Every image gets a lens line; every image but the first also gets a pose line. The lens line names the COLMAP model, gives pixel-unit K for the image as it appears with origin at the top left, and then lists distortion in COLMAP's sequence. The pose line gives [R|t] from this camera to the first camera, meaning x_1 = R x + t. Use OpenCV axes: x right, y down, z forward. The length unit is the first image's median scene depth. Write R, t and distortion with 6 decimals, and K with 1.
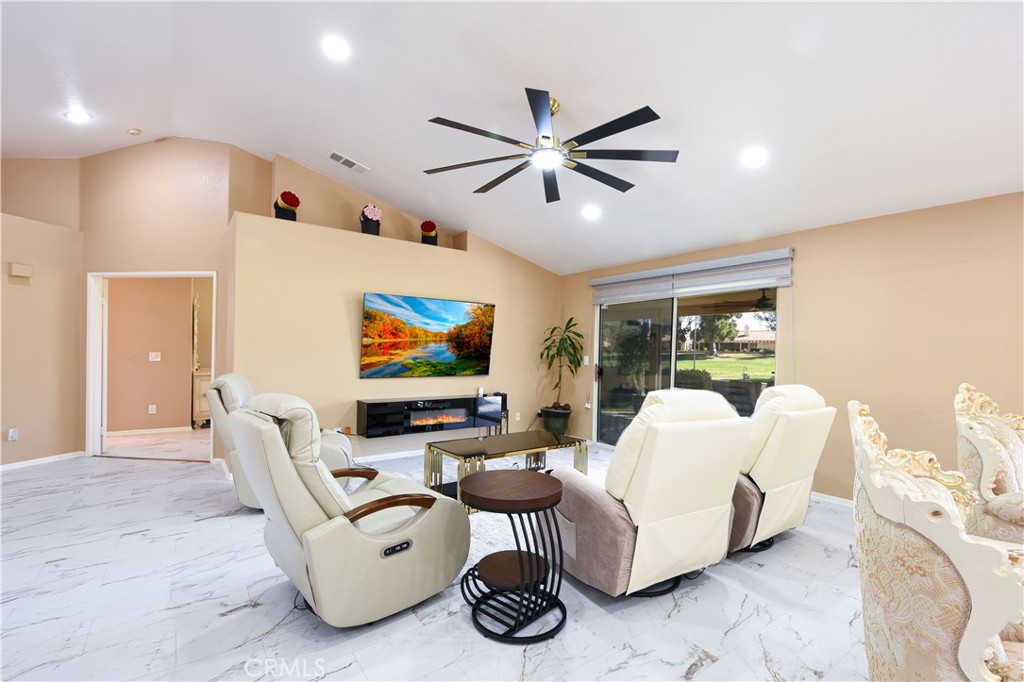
lens RADIAL K [[461.6, 0, 560.1], [0, 461.6, 360.7], [0, 0, 1]] dist [0.008228, -0.012055]
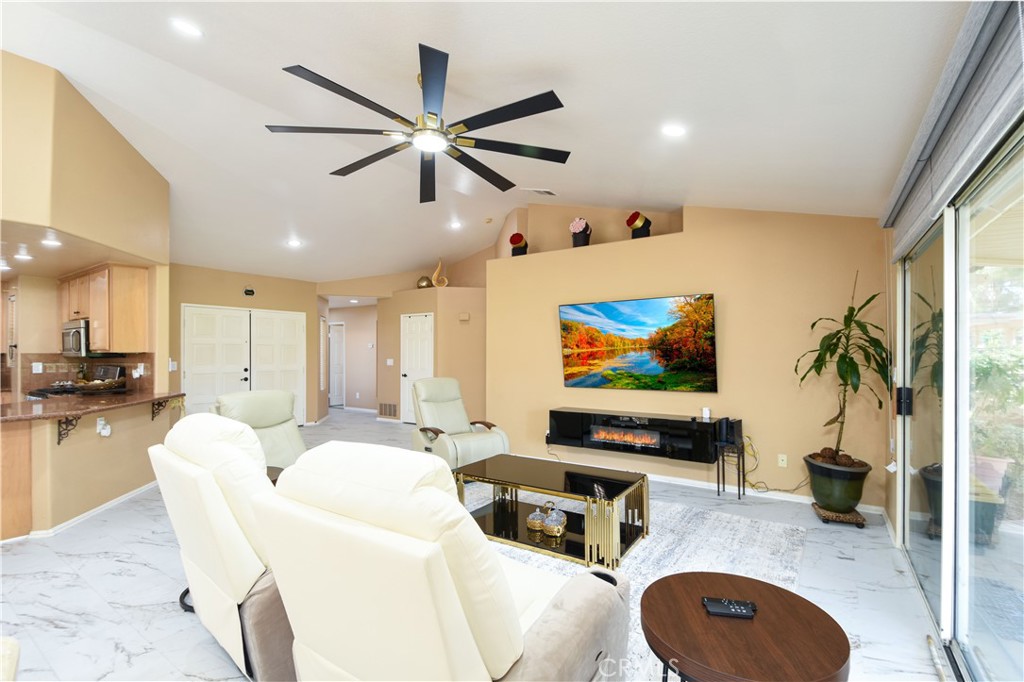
lens RADIAL K [[461.6, 0, 498.9], [0, 461.6, 362.4], [0, 0, 1]] dist [0.008228, -0.012055]
pose [[0.293185, 0.000103, -0.956056, 0.492115], [-0.009024, 0.999956, -0.002660, -0.013465], [0.956013, 0.009407, 0.293173, 0.516777]]
